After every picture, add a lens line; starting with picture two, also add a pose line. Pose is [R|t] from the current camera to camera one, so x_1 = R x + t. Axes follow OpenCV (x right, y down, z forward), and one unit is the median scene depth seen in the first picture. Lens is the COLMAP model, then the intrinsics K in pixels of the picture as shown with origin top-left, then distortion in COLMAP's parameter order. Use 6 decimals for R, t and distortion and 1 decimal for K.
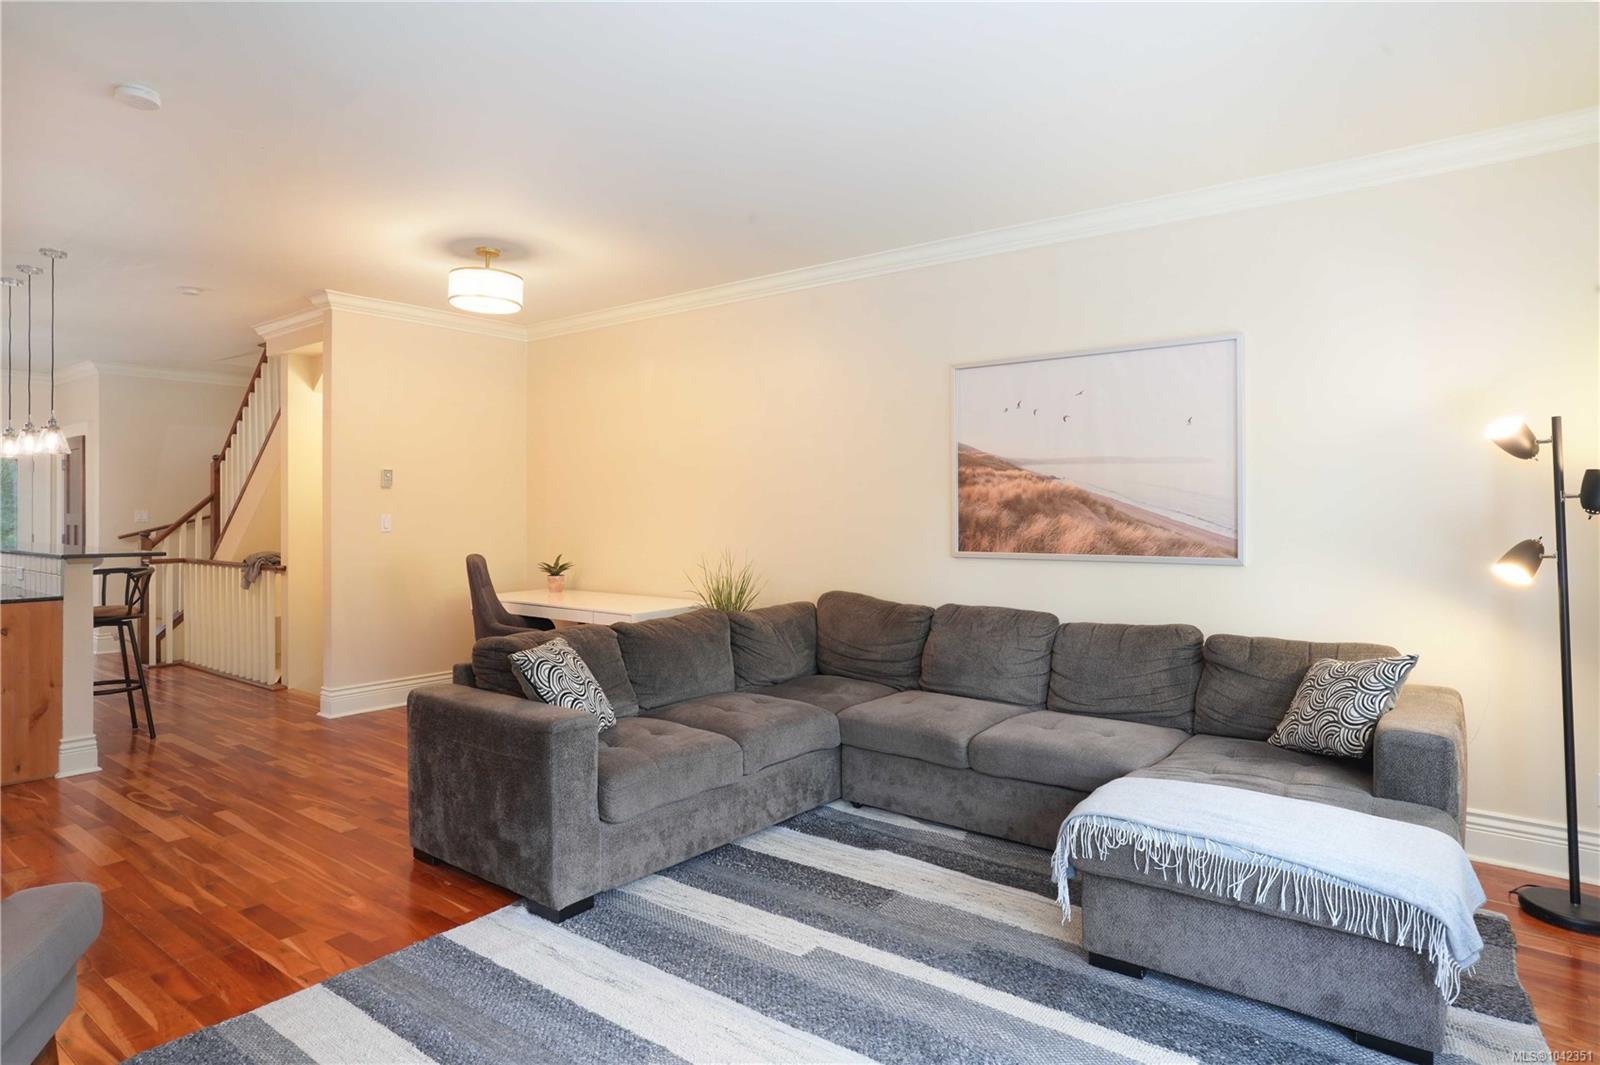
lens RADIAL K [[911.6, 0, 800.0], [0, 911.6, 532.5], [0, 0, 1]] dist [-0.061154, 0.075868]
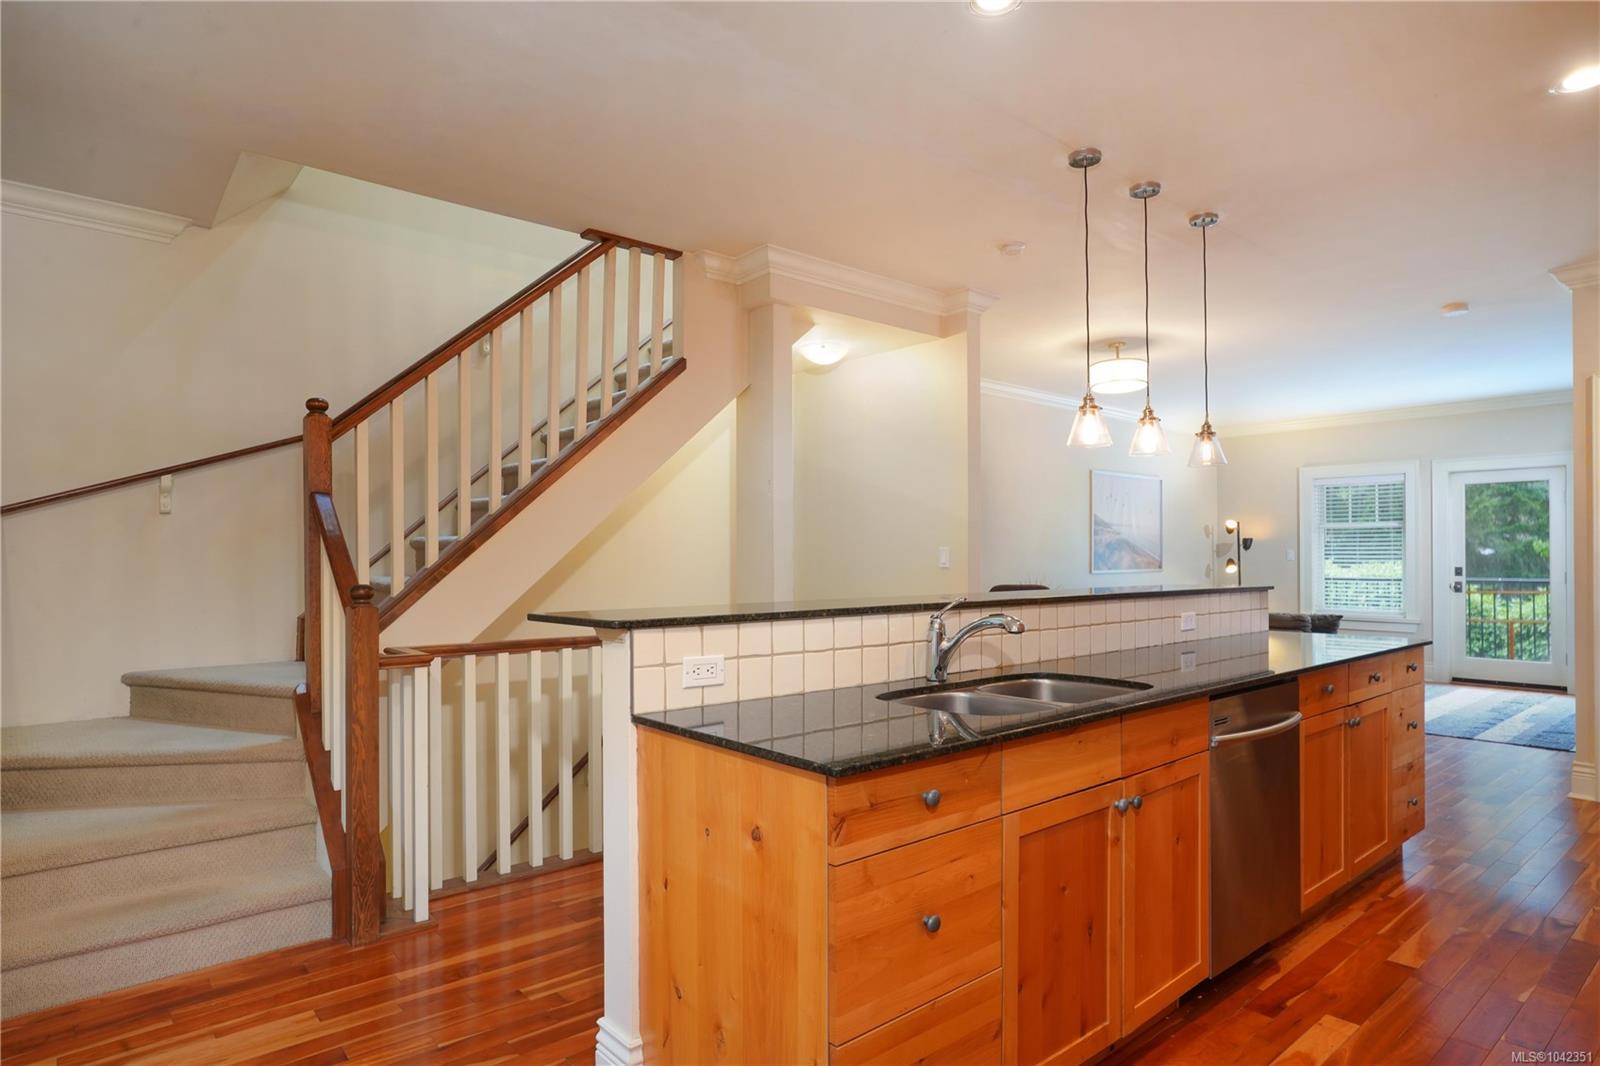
lens RADIAL K [[911.6, 0, 800.0], [0, 911.6, 533.0], [0, 0, 1]] dist [-0.061154, 0.075868]
pose [[0.210857, 0.006306, 0.977497, -1.851795], [0.018431, 0.999776, -0.010426, -0.051233], [-0.977343, 0.020215, 0.210693, 1.258536]]
